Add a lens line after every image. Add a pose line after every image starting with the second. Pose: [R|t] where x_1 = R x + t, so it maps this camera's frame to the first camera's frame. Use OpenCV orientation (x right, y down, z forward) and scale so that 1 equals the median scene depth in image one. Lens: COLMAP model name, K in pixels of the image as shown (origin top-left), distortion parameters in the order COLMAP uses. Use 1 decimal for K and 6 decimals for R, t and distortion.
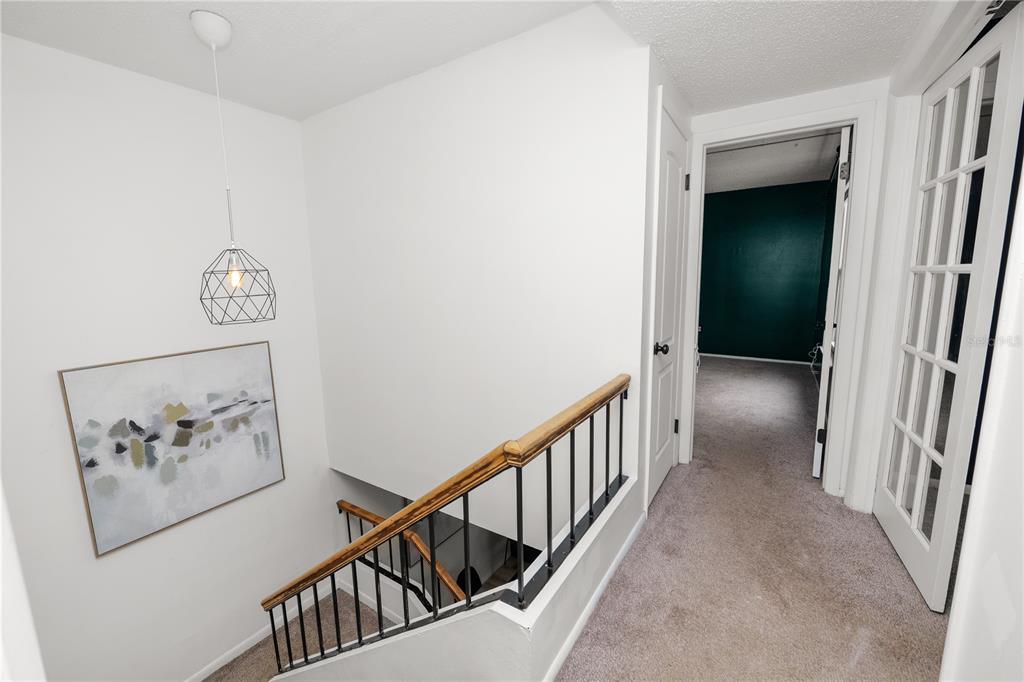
lens RADIAL K [[417.8, 0, 509.4], [0, 417.8, 341.1], [0, 0, 1]] dist [-0.010275, -0.000138]
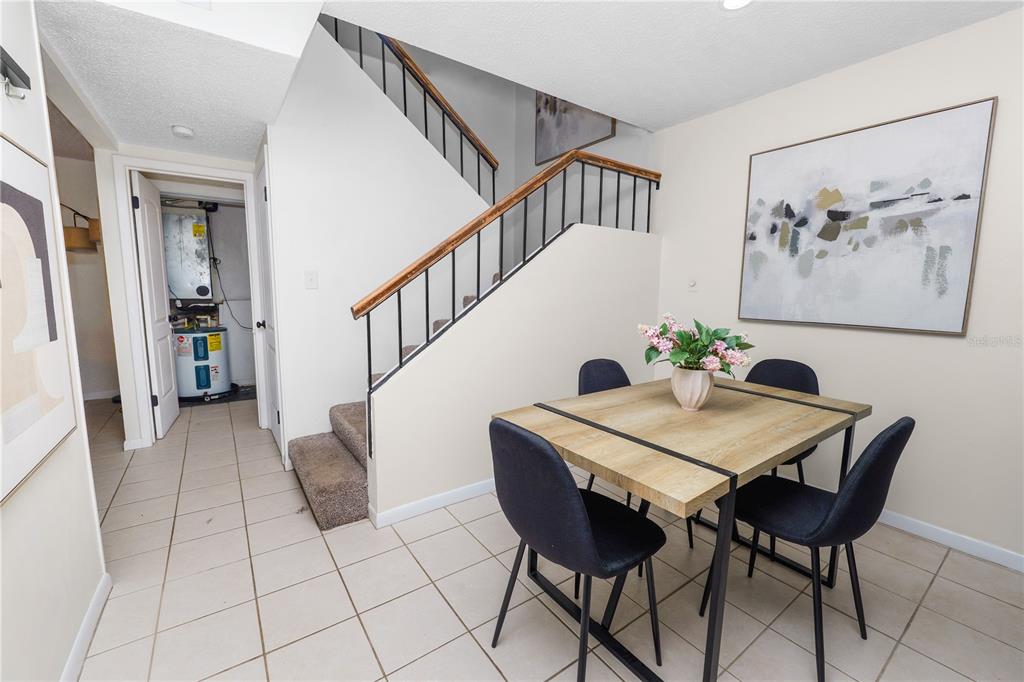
lens RADIAL K [[417.8, 0, 512.2], [0, 417.8, 339.5], [0, 0, 1]] dist [-0.010275, -0.000138]
pose [[-0.378591, 0.130764, -0.916280, 0.335093], [-0.150394, 0.968122, 0.200303, 0.382644], [0.913264, 0.213636, -0.346856, 0.724969]]
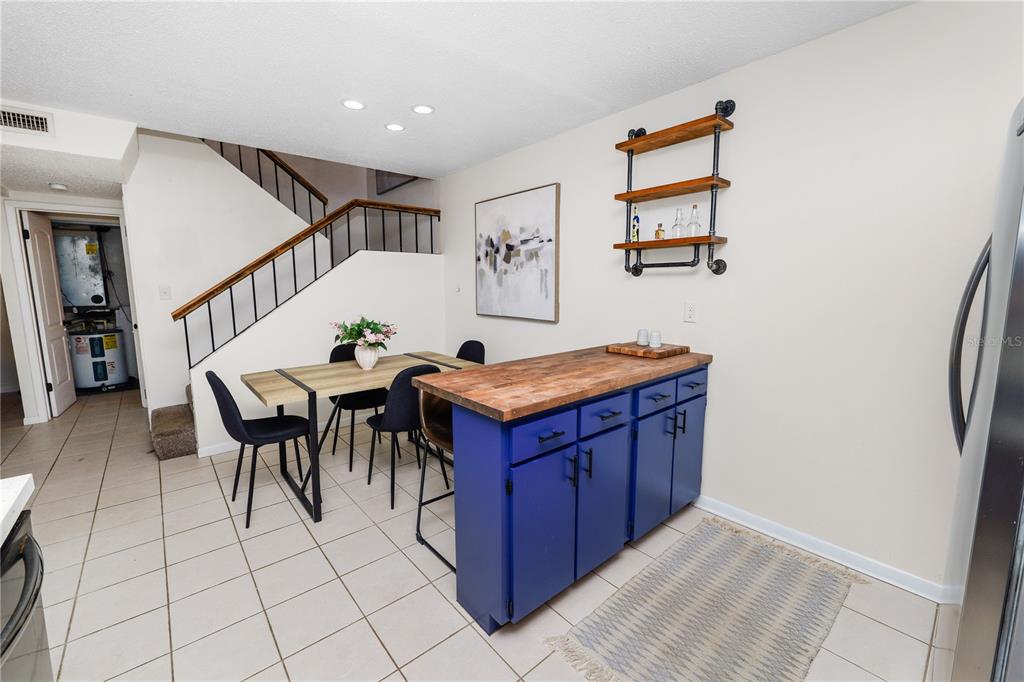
lens RADIAL K [[417.8, 0, 511.2], [0, 417.8, 338.5], [0, 0, 1]] dist [-0.010275, -0.000138]
pose [[-0.290890, 0.146342, -0.945498, 0.584703], [-0.143779, 0.970324, 0.194420, 0.222722], [0.945891, 0.192498, -0.261217, 1.422832]]
